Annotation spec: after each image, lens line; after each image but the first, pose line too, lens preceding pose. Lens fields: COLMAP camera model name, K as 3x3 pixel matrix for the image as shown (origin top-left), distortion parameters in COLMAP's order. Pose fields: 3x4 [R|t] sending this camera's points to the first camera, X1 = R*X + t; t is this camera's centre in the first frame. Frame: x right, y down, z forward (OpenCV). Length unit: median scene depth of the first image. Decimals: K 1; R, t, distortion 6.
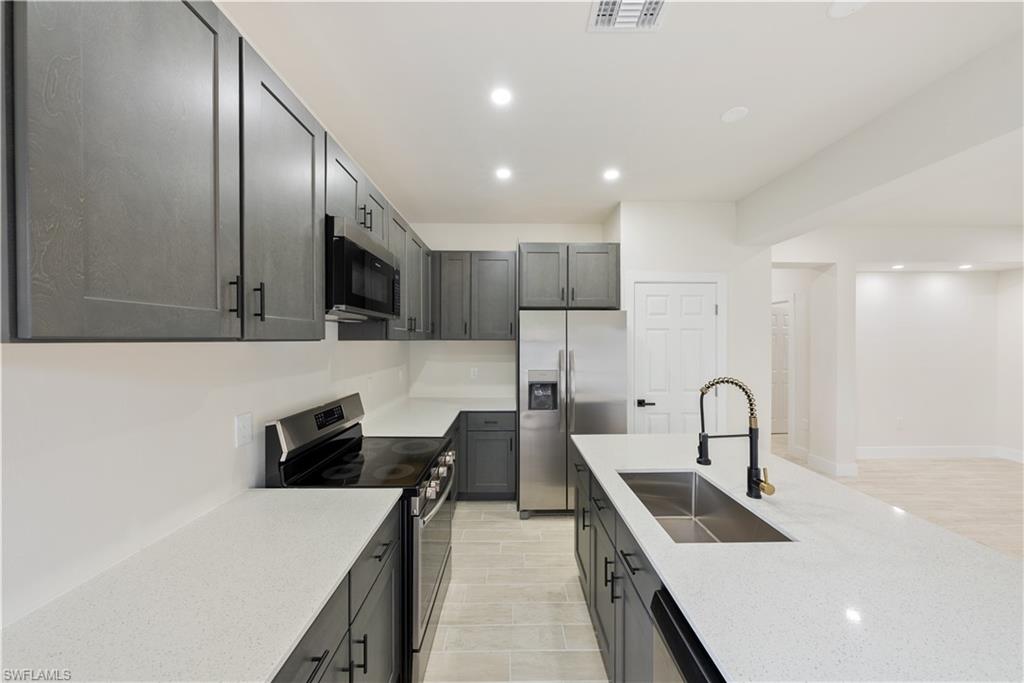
lens RADIAL K [[344.2, 0, 511.3], [0, 344.2, 340.3], [0, 0, 1]] dist [-0.000737, 0.000832]
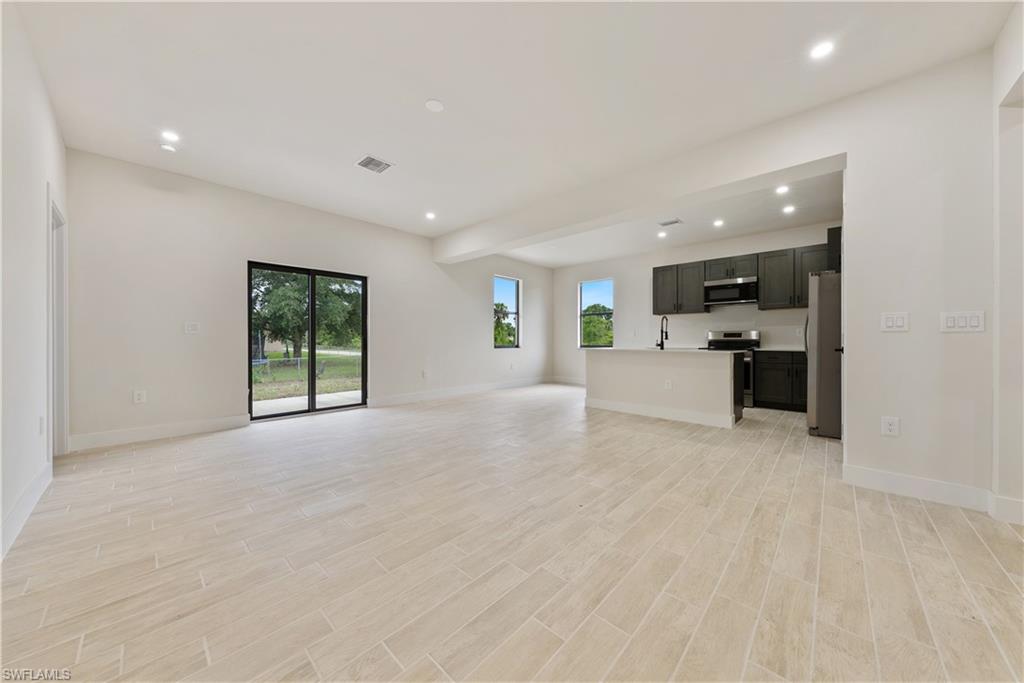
lens RADIAL K [[344.2, 0, 512.9], [0, 344.2, 339.0], [0, 0, 1]] dist [-0.000737, 0.000832]
pose [[-0.692248, 0.000007, -0.721660, 1.861859], [0.000765, 0.999999, -0.000724, 0.149651], [0.721659, -0.001053, -0.692248, 1.008000]]
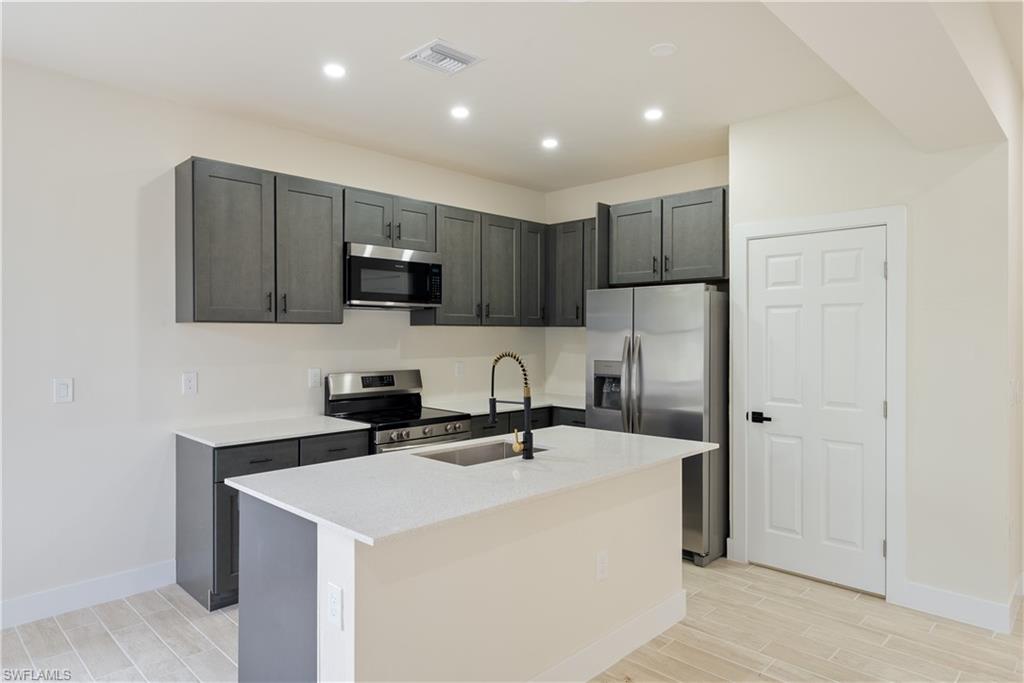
lens RADIAL K [[619.5, 0, 511.0], [0, 619.5, 337.9], [0, 0, 1]] dist [0.000697, -0.000148]
pose [[0.707512, 0.004338, -0.706688, 0.896451], [-0.001766, 0.999989, 0.004370, 0.022993], [0.706699, -0.001843, 0.707512, -0.200705]]
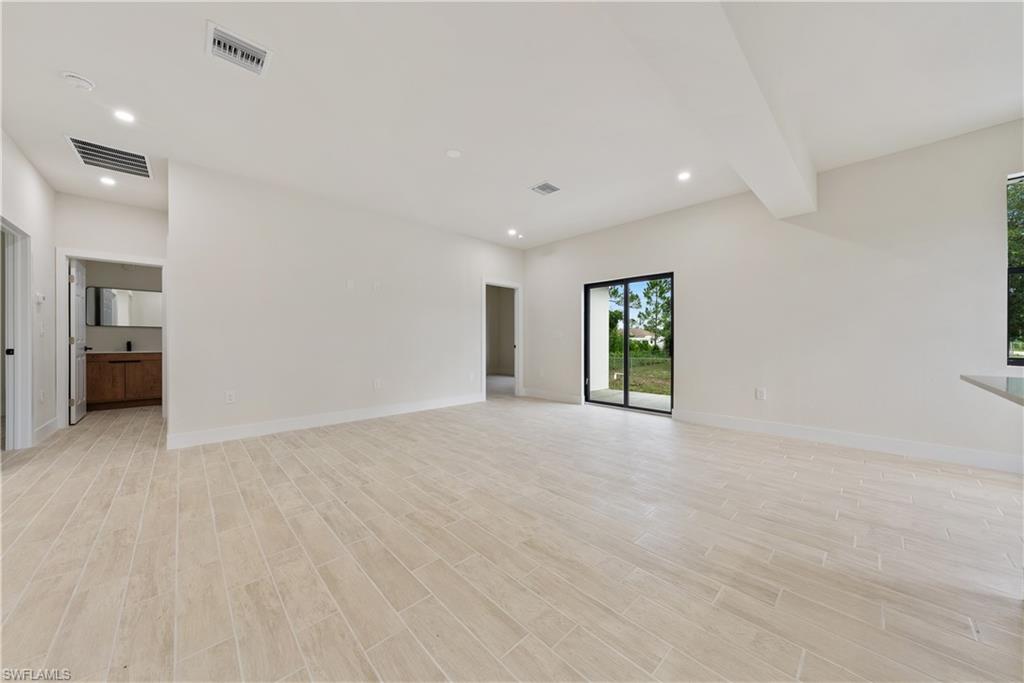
lens RADIAL K [[344.2, 0, 515.4], [0, 344.2, 341.0], [0, 0, 1]] dist [-0.000737, 0.000832]
pose [[-0.687667, -0.000765, 0.726026, 0.524048], [0.000807, 0.999998, 0.001818, 0.141913], [-0.726026, 0.001836, -0.687665, 0.871782]]
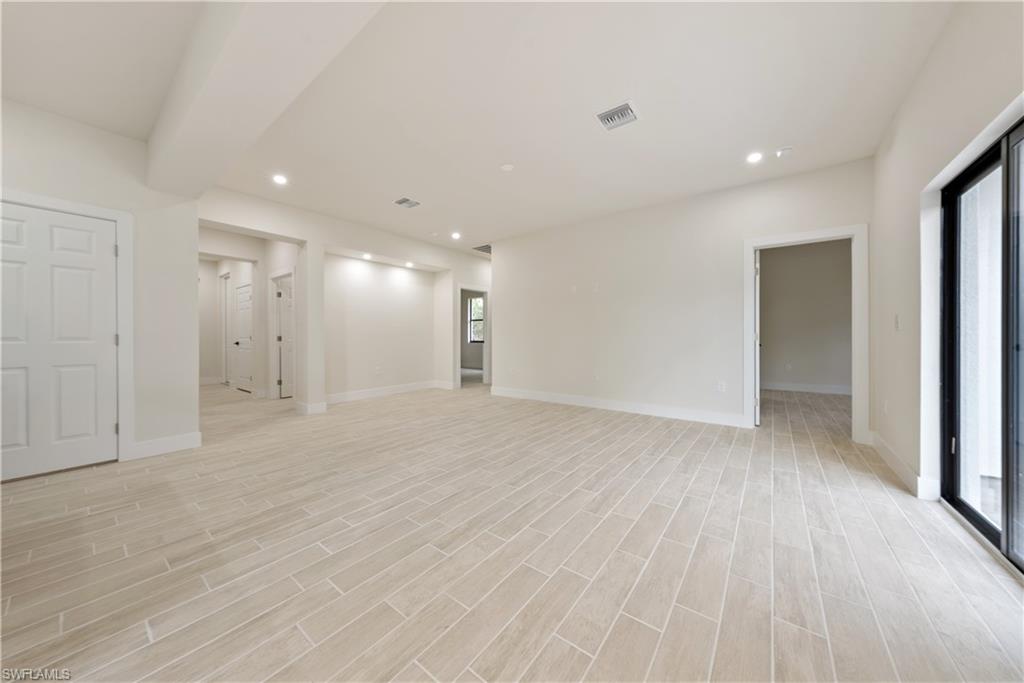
lens RADIAL K [[344.2, 0, 510.4], [0, 344.2, 336.7], [0, 0, 1]] dist [-0.000737, 0.000832]
pose [[0.618611, -0.002244, 0.785694, 0.528524], [0.004919, 0.999987, -0.001016, 0.147694], [-0.785682, 0.004493, 0.618614, -0.395784]]
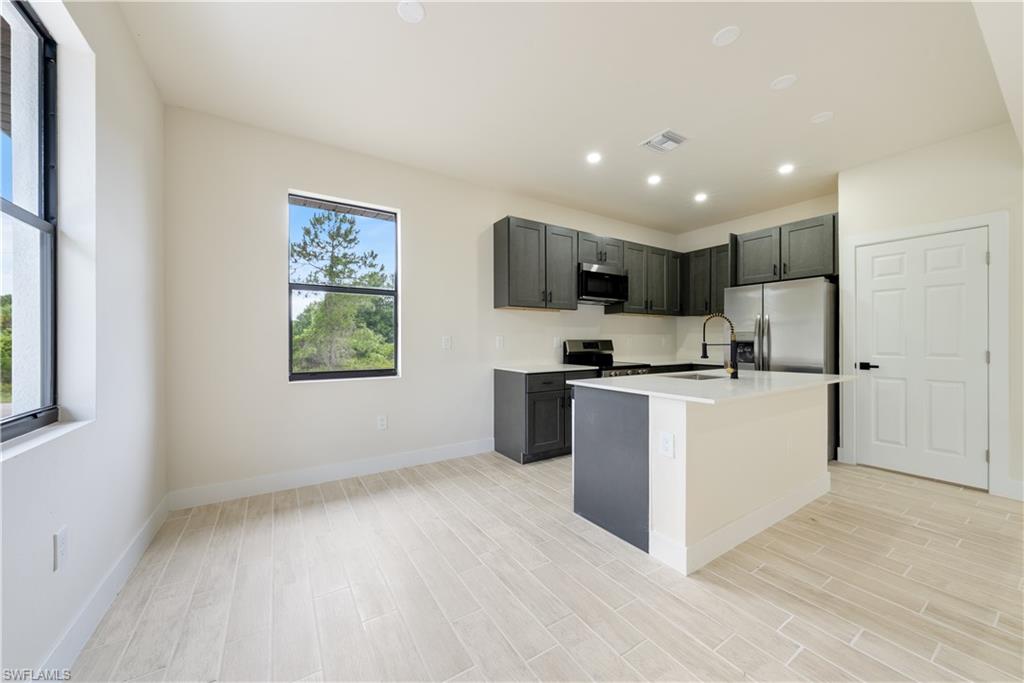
lens RADIAL K [[368.2, 0, 513.0], [0, 368.2, 341.5], [0, 0, 1]] dist [-0.001098, -0.000004]
pose [[0.534114, 0.001806, -0.845411, 0.738090], [-0.000004, 0.999998, 0.002134, 0.109745], [0.845413, -0.001137, 0.534113, -0.437441]]
